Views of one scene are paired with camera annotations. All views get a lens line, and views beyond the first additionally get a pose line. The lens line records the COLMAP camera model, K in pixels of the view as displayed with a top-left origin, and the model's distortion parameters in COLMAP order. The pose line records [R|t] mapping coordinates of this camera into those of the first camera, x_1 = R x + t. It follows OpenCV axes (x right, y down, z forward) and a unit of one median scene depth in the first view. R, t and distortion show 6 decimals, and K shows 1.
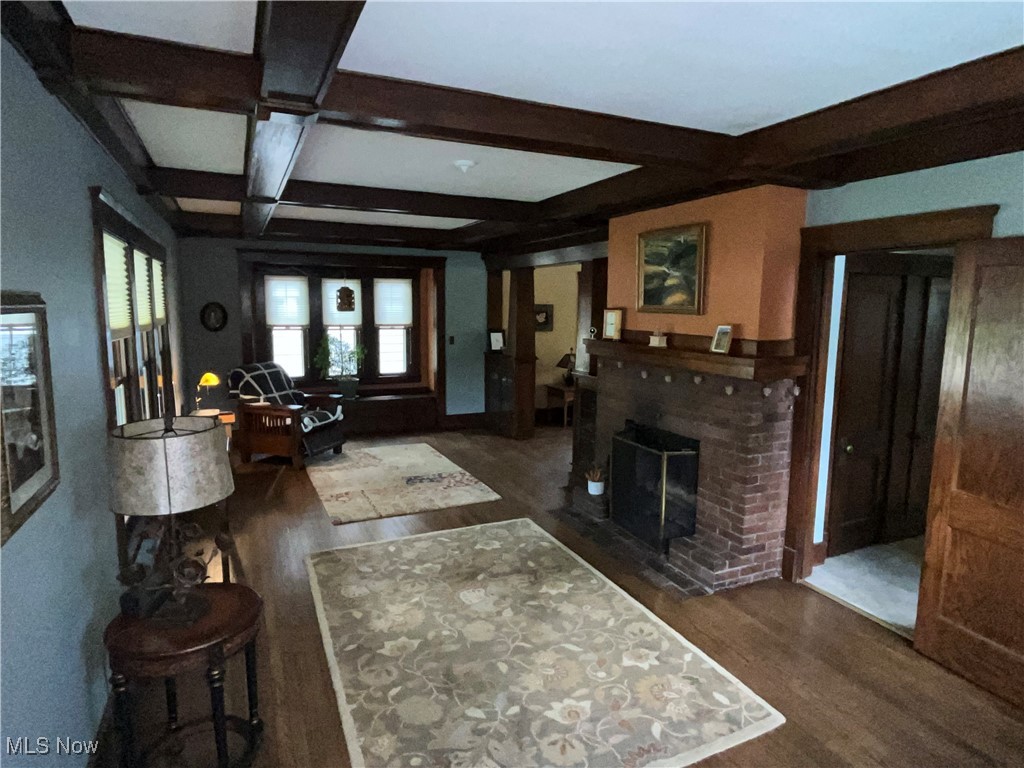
lens RADIAL K [[596.3, 0, 512.0], [0, 596.3, 384.0], [0, 0, 1]] dist [0.001002, -0.000411]
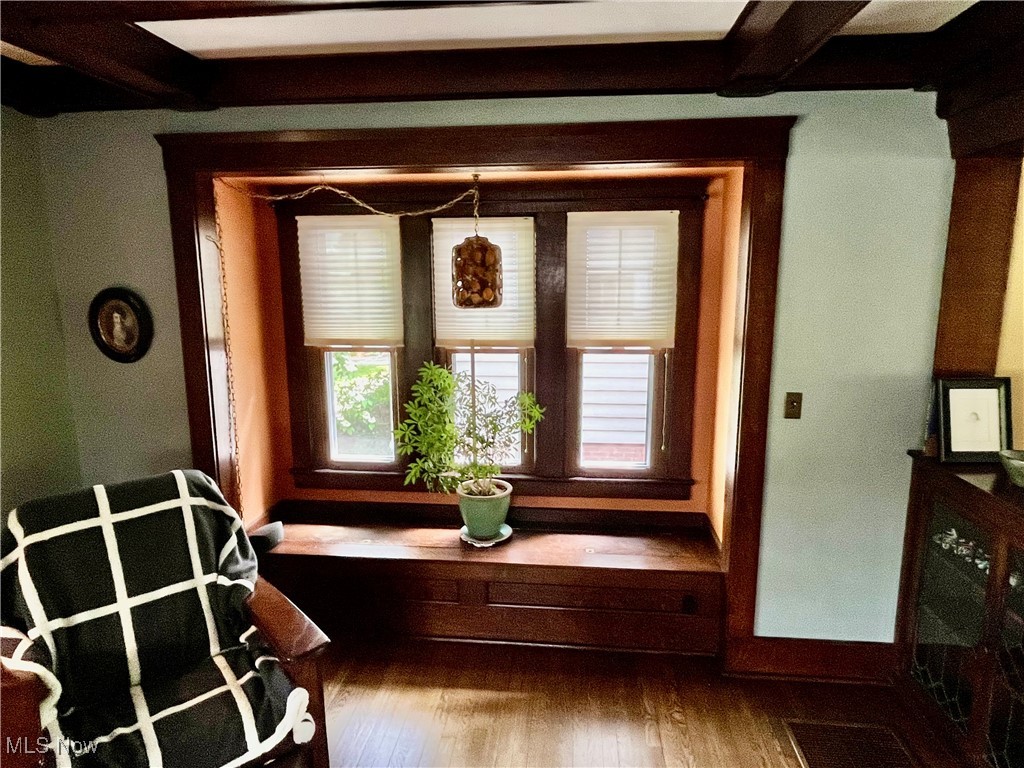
lens RADIAL K [[596.3, 0, 512.0], [0, 596.3, 384.0], [0, 0, 1]] dist [0.001002, -0.000411]
pose [[0.866532, 0.071649, -0.493952, -0.089758], [-0.055307, 0.997332, 0.047642, -0.107177], [0.496048, -0.013965, 0.868183, 0.790717]]
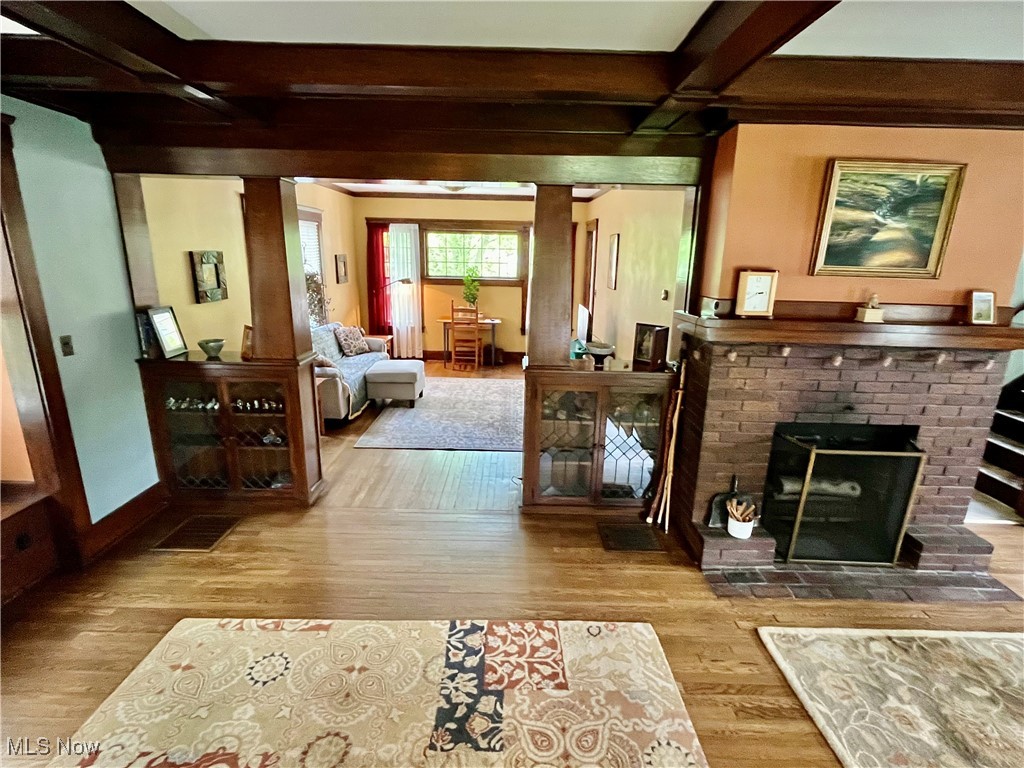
lens RADIAL K [[506.6, 0, 512.0], [0, 506.6, 384.0], [0, 0, 1]] dist [-0.001753, -0.000175]
pose [[0.418928, -0.231984, 0.877886, -0.327889], [0.104877, 0.972705, 0.206993, -0.102988], [-0.901943, 0.005354, 0.431823, 0.695486]]
